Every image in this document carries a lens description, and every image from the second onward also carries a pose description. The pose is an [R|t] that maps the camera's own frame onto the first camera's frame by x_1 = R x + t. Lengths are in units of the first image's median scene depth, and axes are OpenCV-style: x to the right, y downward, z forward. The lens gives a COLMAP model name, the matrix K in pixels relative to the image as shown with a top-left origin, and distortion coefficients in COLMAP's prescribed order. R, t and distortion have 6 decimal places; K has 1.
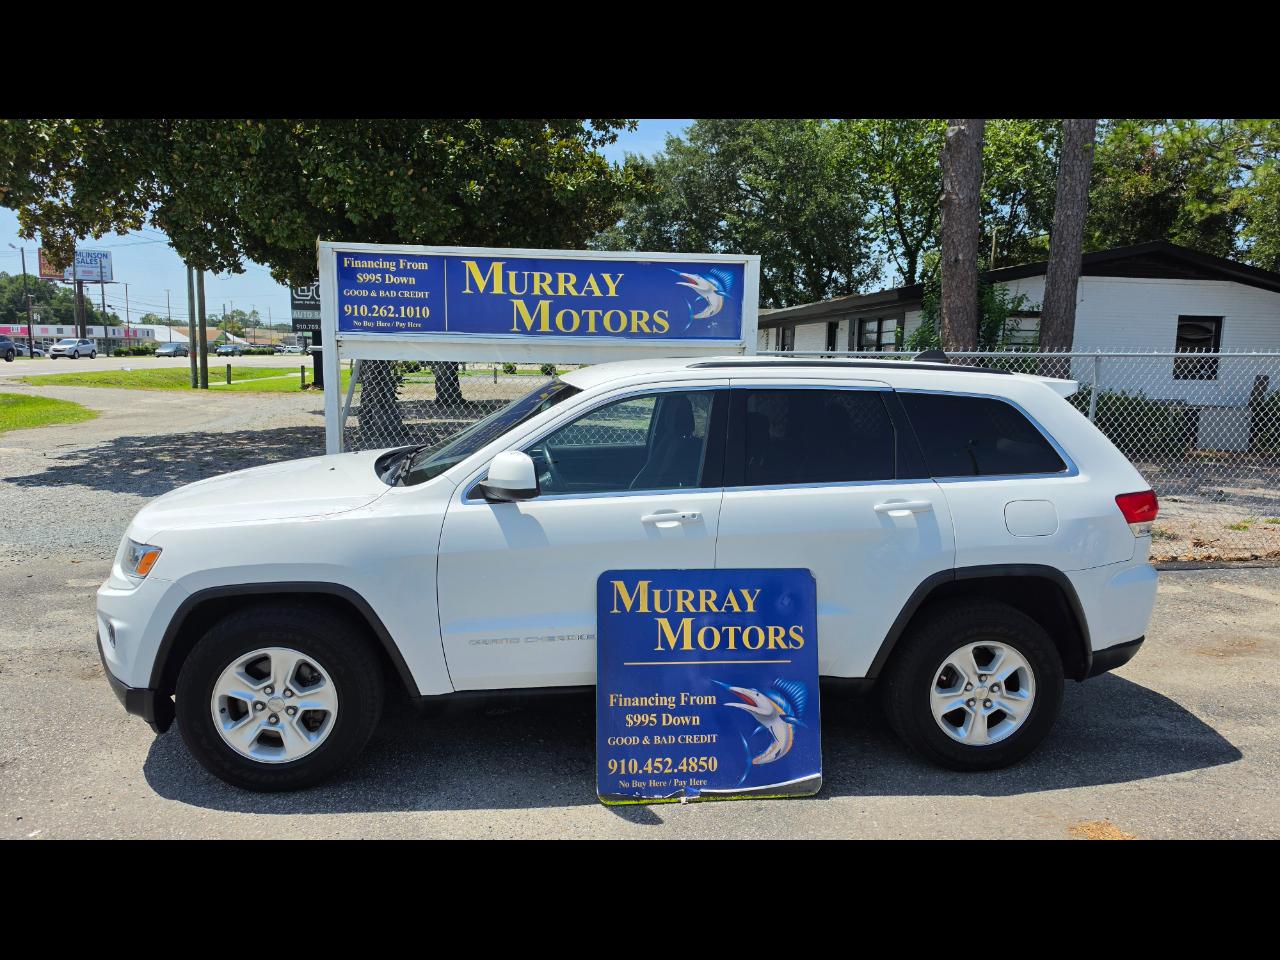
lens RADIAL K [[917.6, 0, 640.0], [0, 917.6, 480.0], [0, 0, 1]] dist [0.067508, -0.103779]
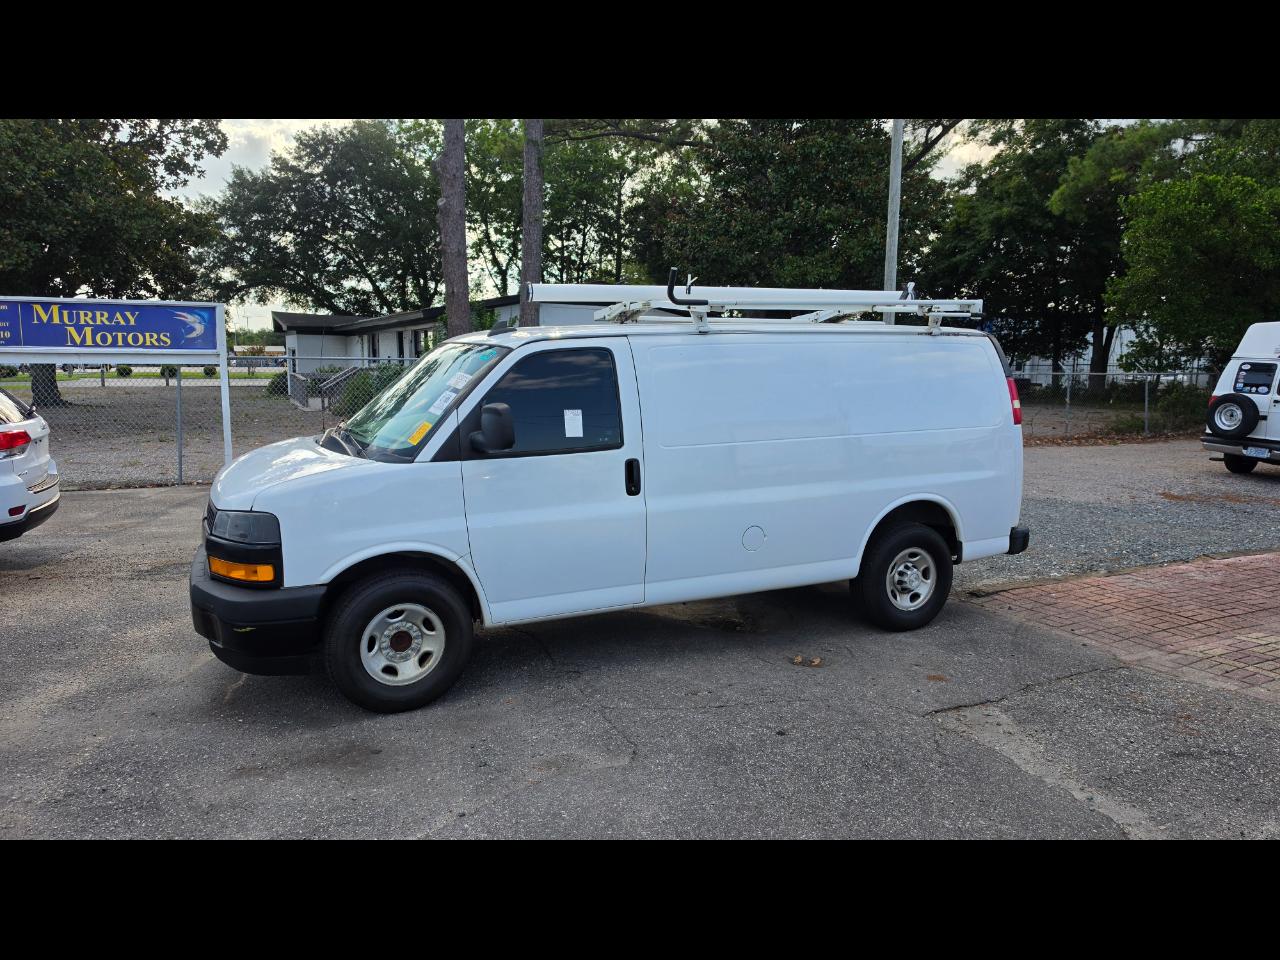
lens RADIAL K [[917.6, 0, 640.0], [0, 917.6, 480.0], [0, 0, 1]] dist [0.067508, -0.103779]
pose [[0.937362, -0.052418, 0.344391, 0.251939], [0.053537, 0.998546, 0.006267, 0.134140], [-0.344219, 0.012564, 0.938805, -0.978333]]
